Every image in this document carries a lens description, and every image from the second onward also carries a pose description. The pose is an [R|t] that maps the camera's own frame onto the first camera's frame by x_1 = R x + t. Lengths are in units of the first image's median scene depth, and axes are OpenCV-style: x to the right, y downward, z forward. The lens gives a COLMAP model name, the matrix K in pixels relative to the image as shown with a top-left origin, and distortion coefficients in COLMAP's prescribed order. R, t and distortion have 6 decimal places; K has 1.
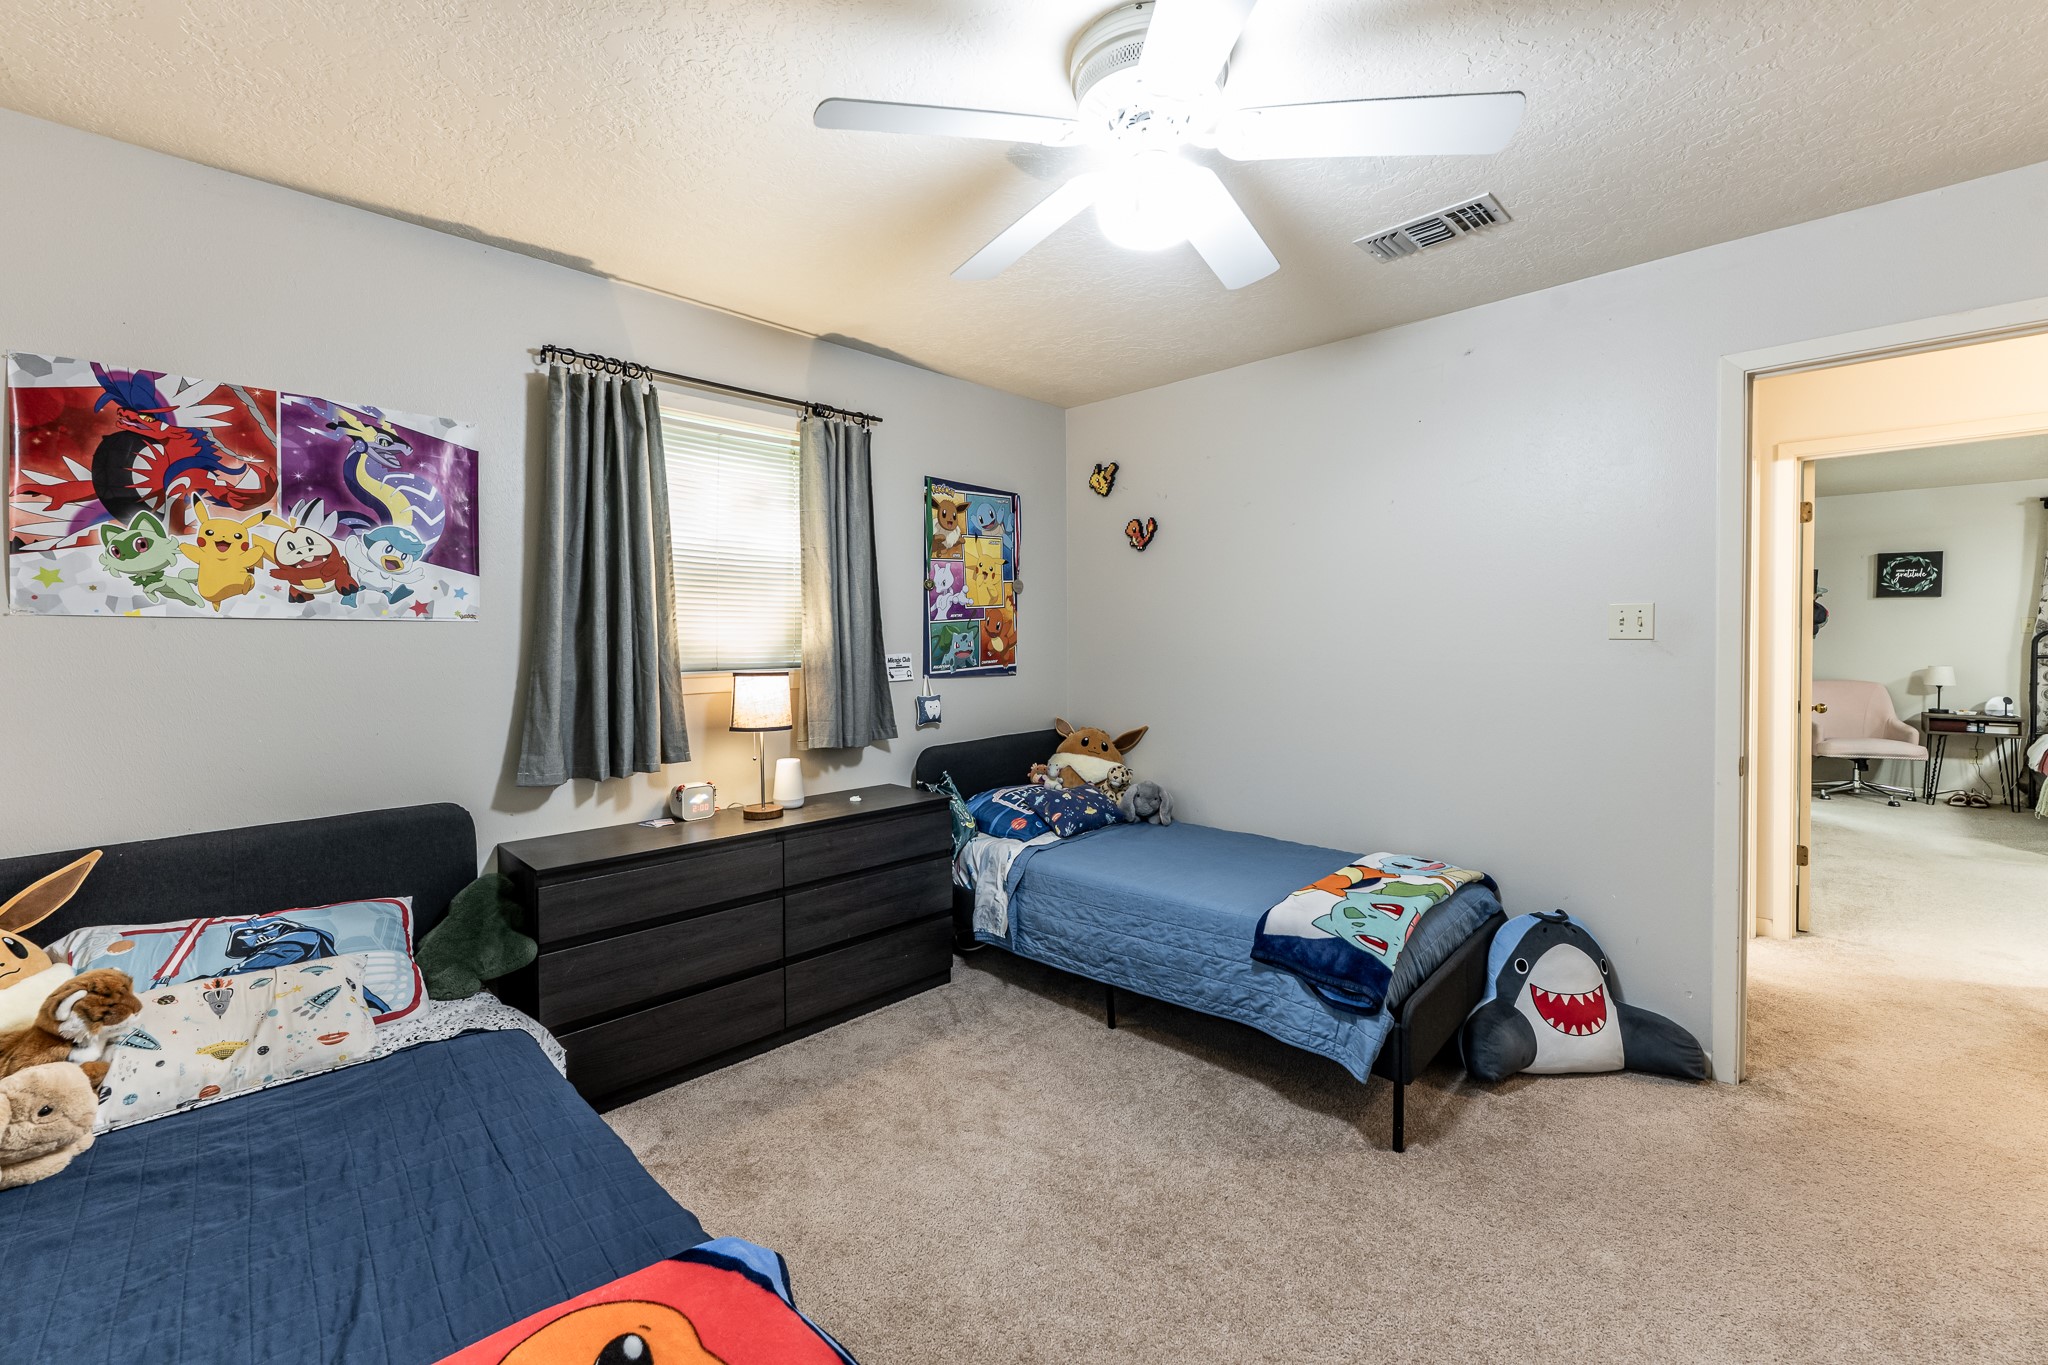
lens RADIAL K [[827.4, 0, 1004.8], [0, 827.4, 641.9], [0, 0, 1]] dist [-0.001792, -0.000410]
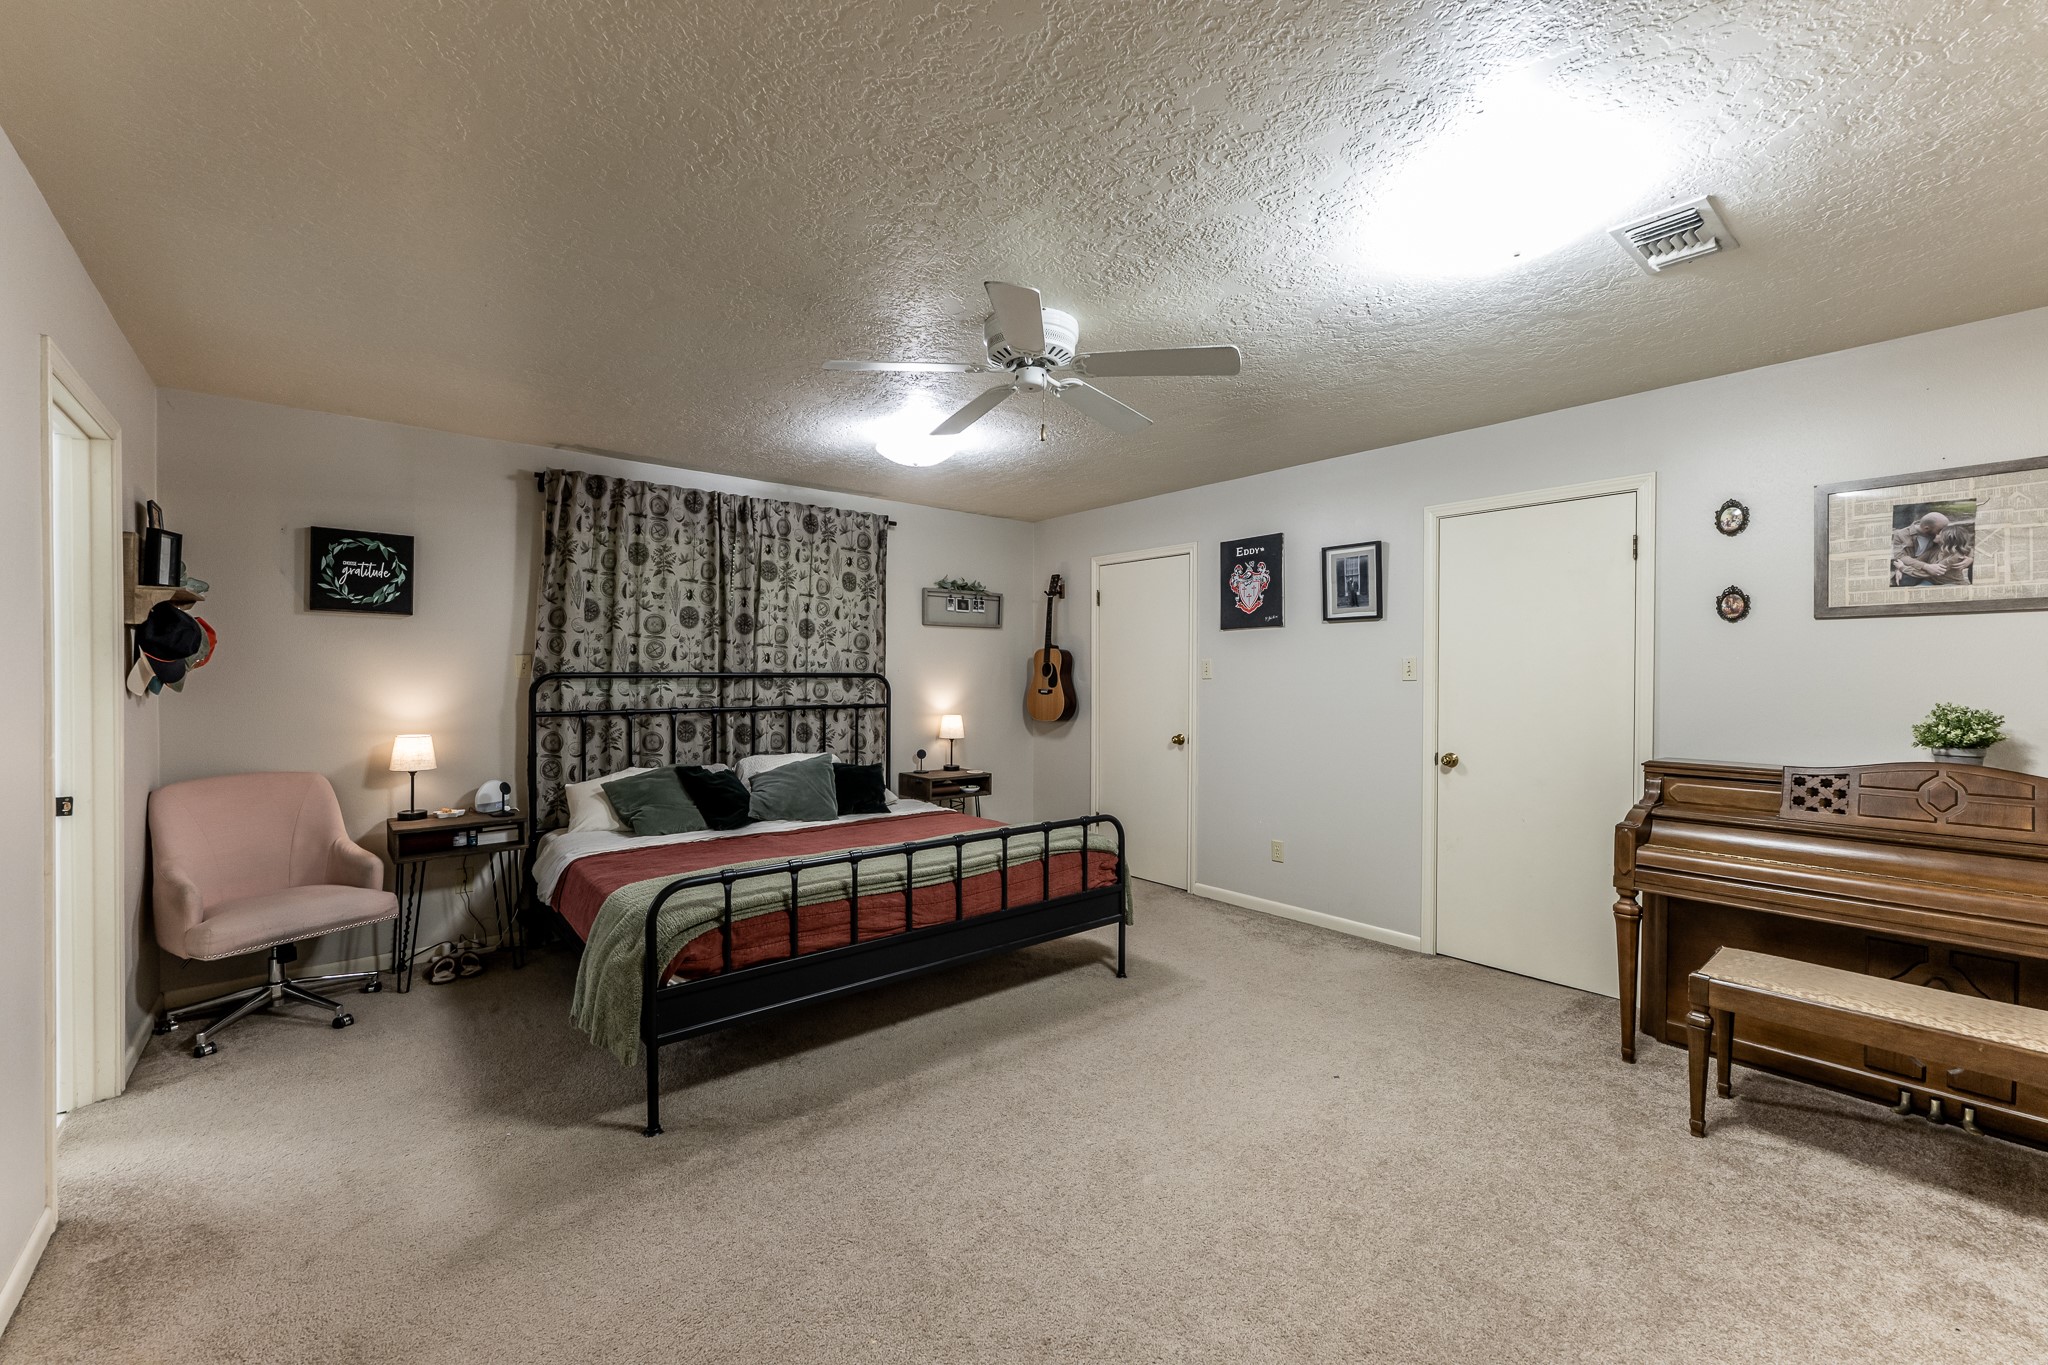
lens RADIAL K [[827.4, 0, 1021.7], [0, 827.4, 682.0], [0, 0, 1]] dist [-0.001792, -0.000410]
pose [[0.086534, -0.007301, 0.996222, 0.598752], [0.013590, 0.999889, 0.006147, -0.005912], [-0.996156, 0.013007, 0.086623, 0.528656]]
